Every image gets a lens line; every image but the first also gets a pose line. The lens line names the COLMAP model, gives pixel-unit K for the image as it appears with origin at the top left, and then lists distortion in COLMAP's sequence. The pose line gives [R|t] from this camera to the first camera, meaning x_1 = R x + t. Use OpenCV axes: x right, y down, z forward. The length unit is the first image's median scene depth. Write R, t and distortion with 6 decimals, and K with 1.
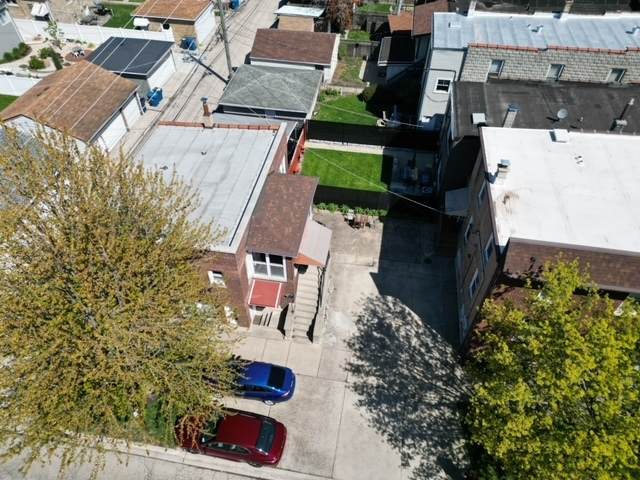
lens RADIAL K [[447.3, 0, 330.5], [0, 447.3, 262.4], [0, 0, 1]] dist [0.075331, -0.001463]
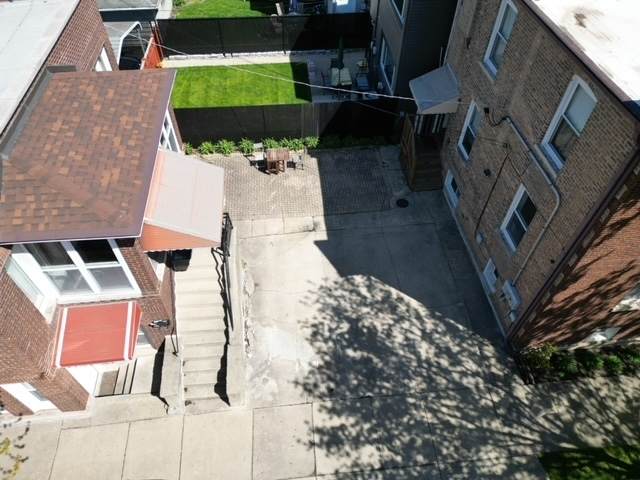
lens RADIAL K [[438.5, 0, 340.3], [0, 438.5, 242.5], [0, 0, 1]] dist [0.043999, -0.000785]
pose [[0.960674, -0.201225, 0.191349, 0.016184], [0.199541, 0.979483, 0.028234, 0.016737], [-0.193105, 0.011058, 0.981116, 0.499292]]
